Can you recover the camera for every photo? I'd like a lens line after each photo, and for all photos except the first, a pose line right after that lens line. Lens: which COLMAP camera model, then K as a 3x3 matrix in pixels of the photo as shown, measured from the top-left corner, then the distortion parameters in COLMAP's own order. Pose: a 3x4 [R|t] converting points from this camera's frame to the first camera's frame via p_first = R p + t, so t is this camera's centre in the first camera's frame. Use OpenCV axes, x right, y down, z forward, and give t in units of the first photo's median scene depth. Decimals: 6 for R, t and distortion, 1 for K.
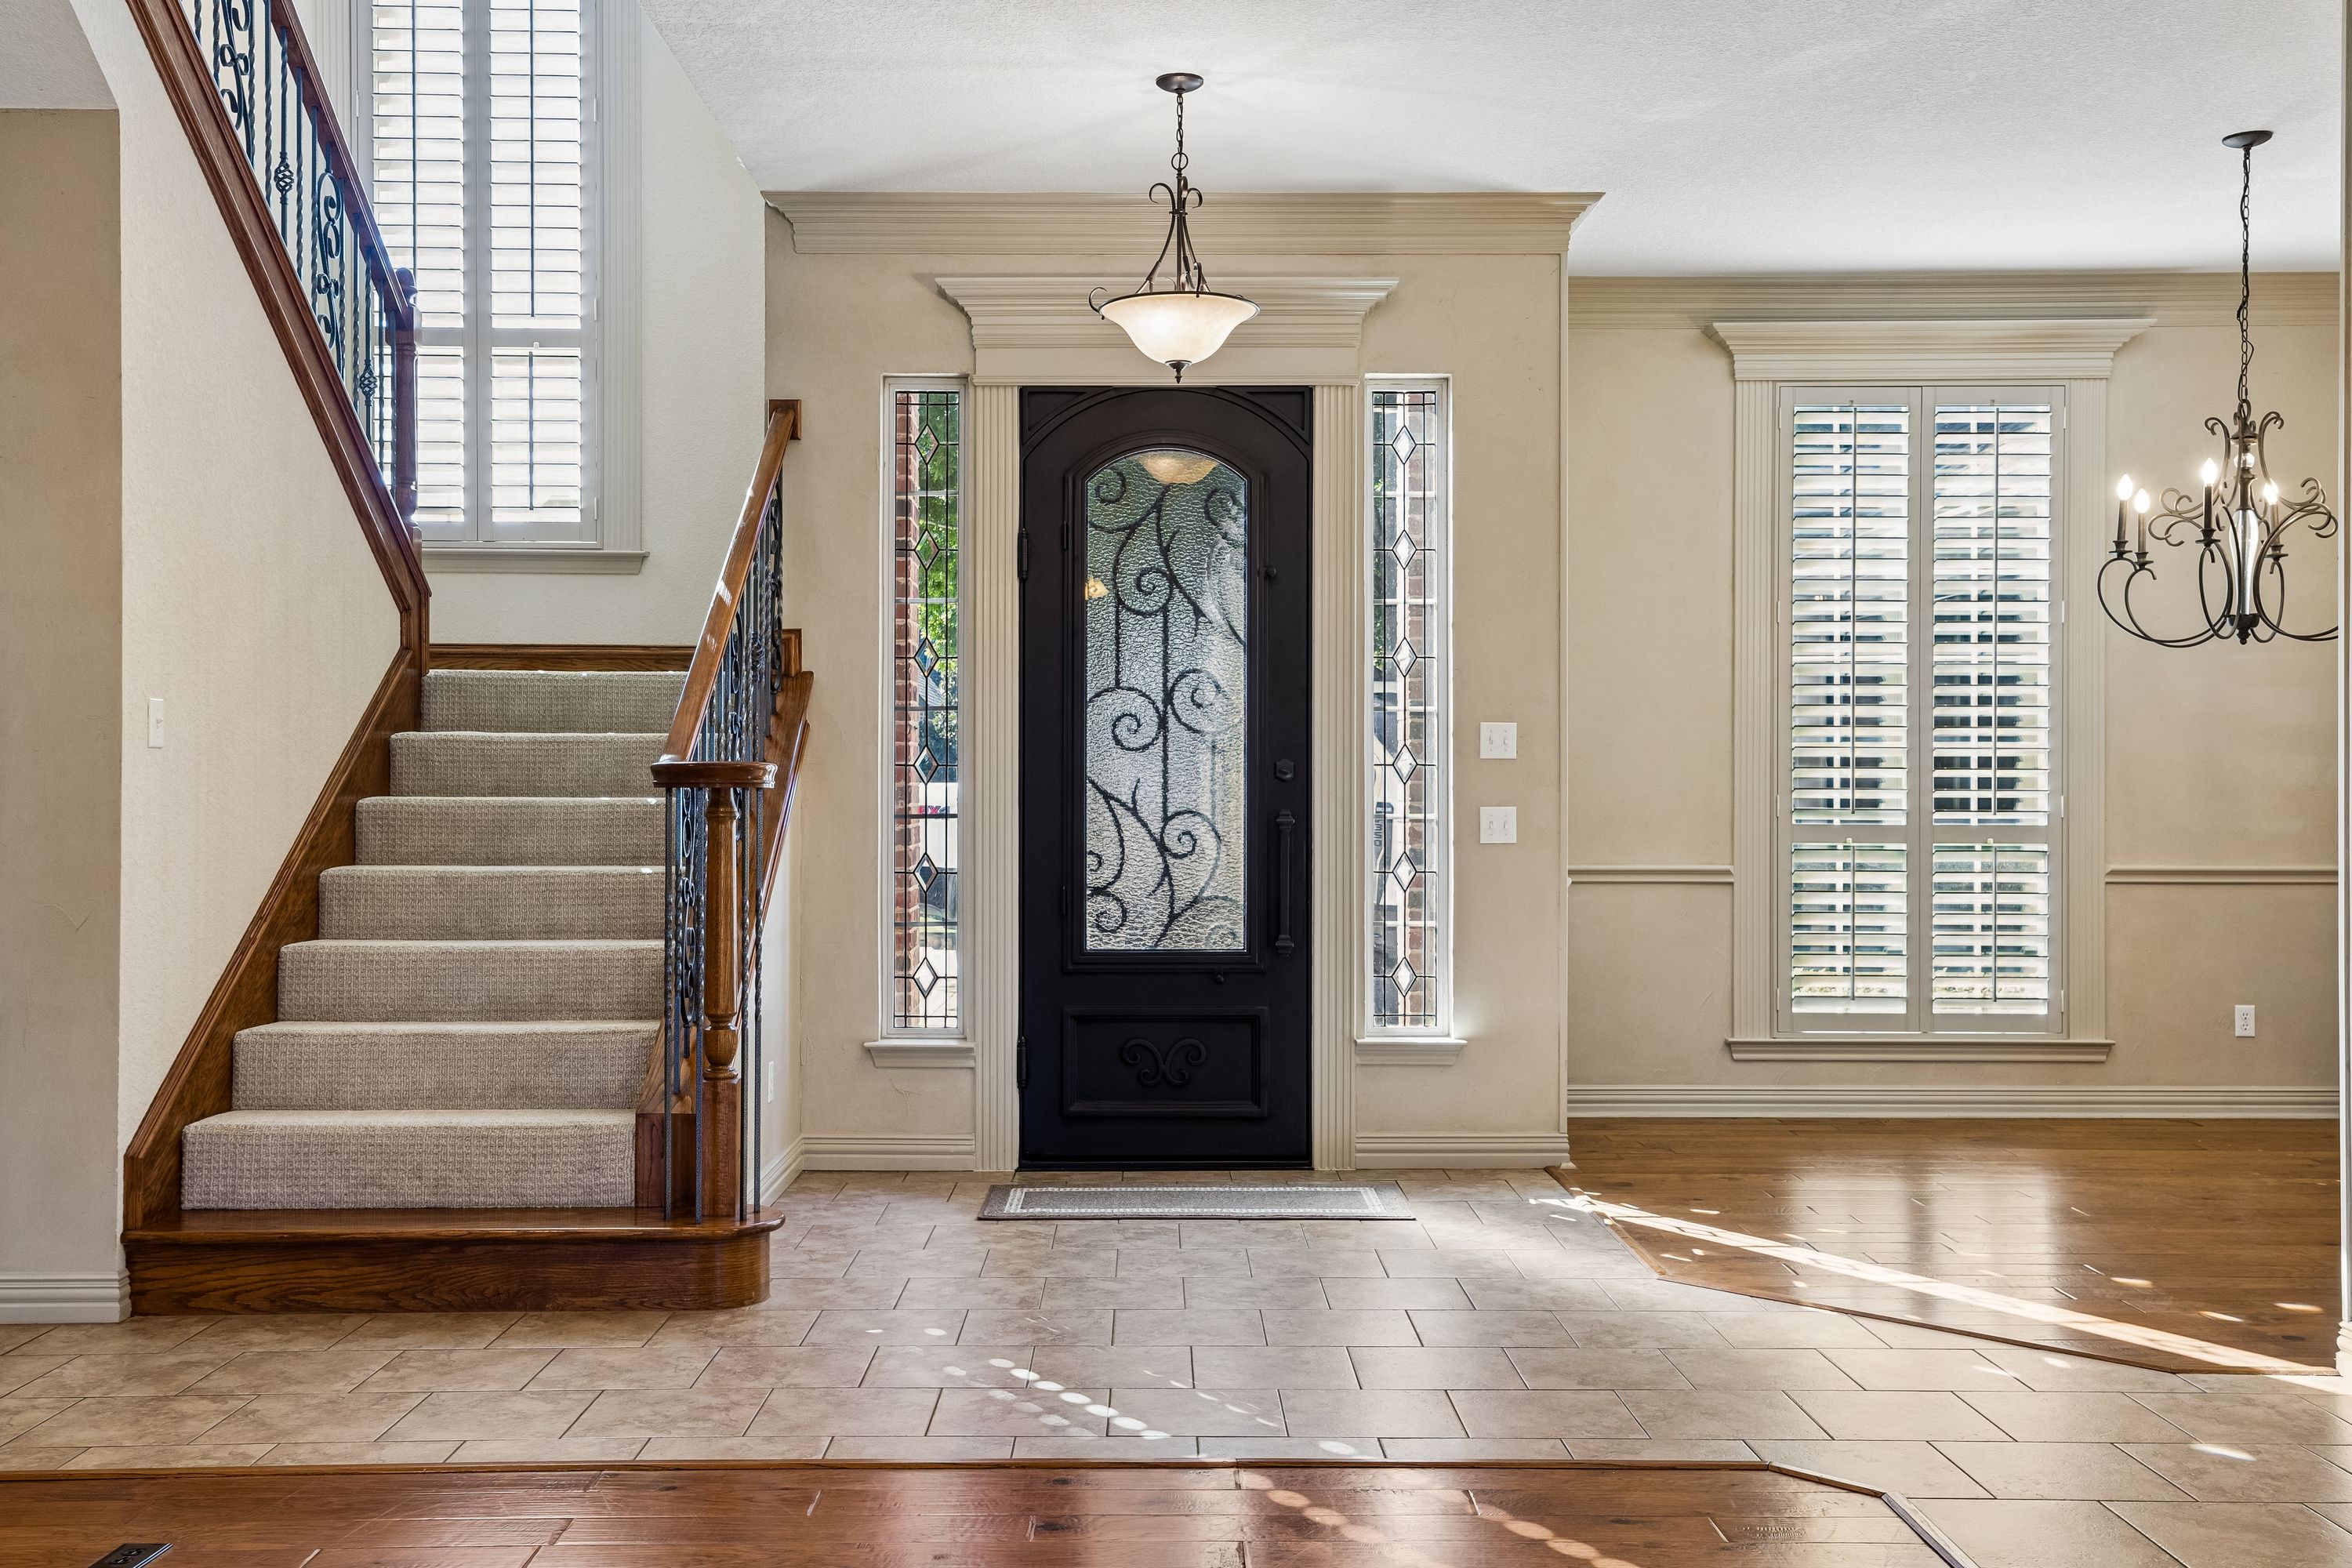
lens RADIAL K [[2233.3, 0, 1173.2], [0, 2233.3, 790.6], [0, 0, 1]] dist [0.001825, 0.175458]
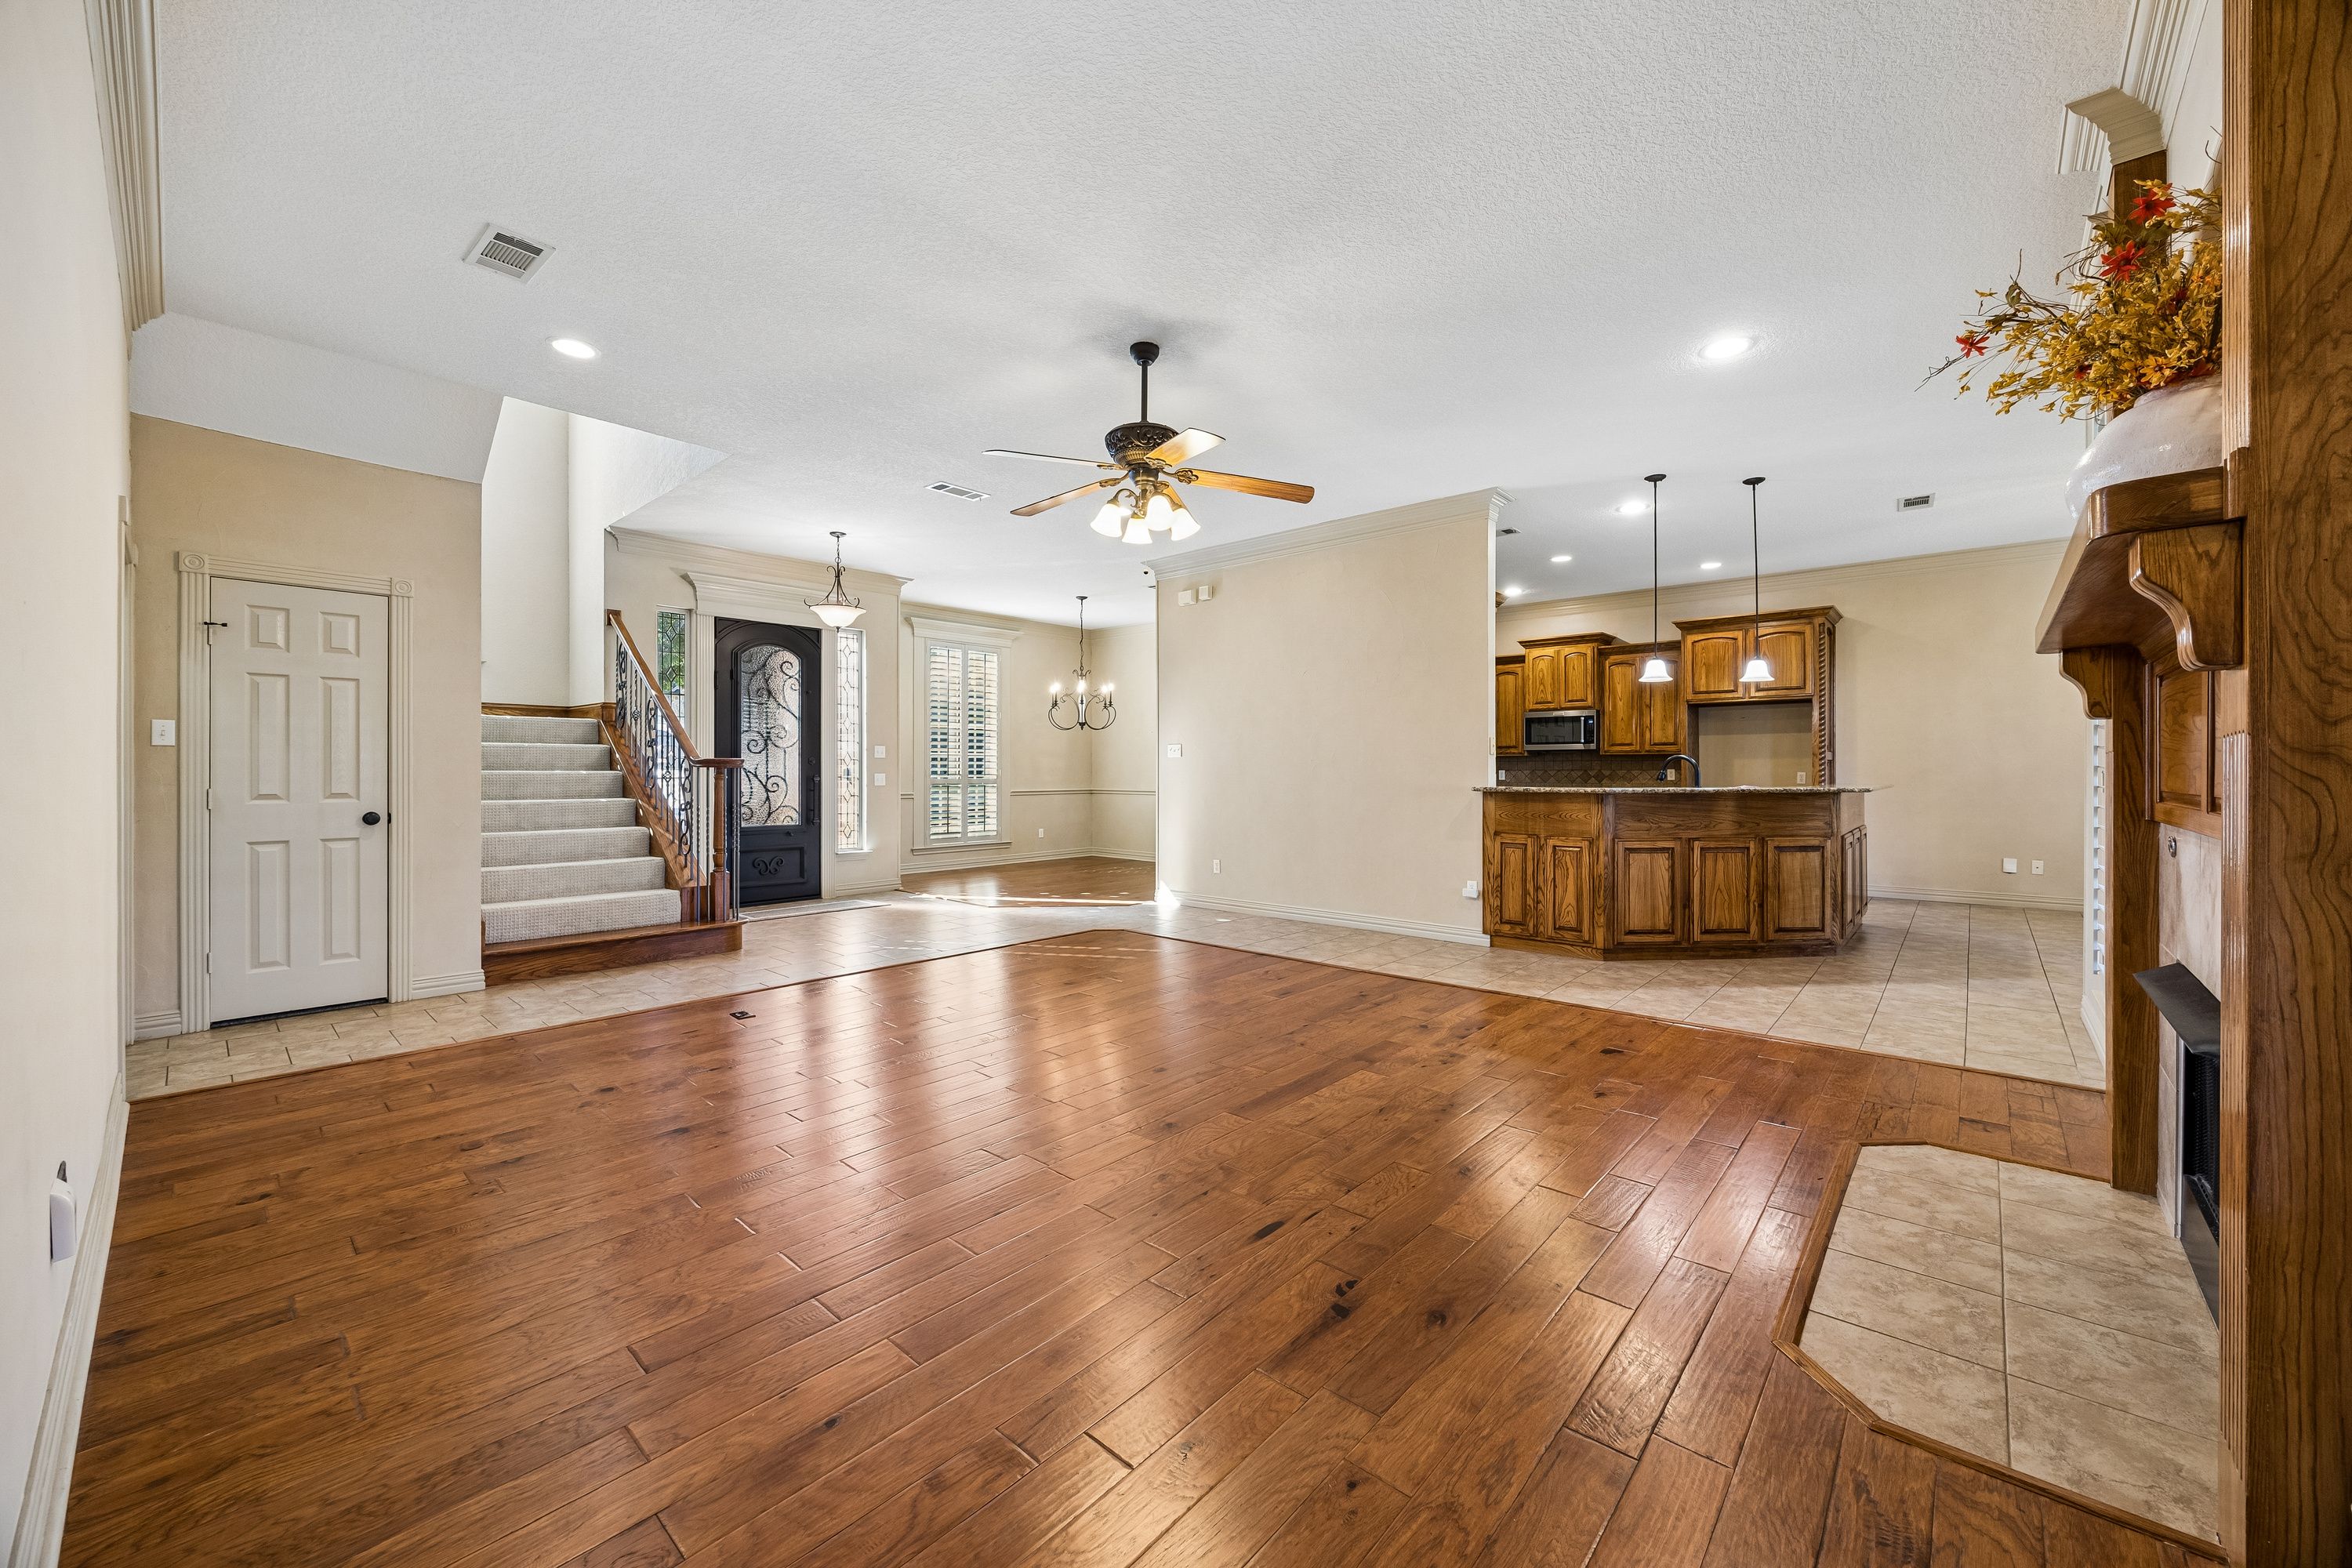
lens RADIAL K [[896.6, 0, 1182.2], [0, 896.6, 775.0], [0, 0, 1]] dist [-0.002751, -0.000015]
pose [[0.676325, -0.005470, 0.736583, -0.479267], [0.000238, 0.999974, 0.007208, 0.000775], [-0.736603, -0.004700, 0.676309, -0.134452]]
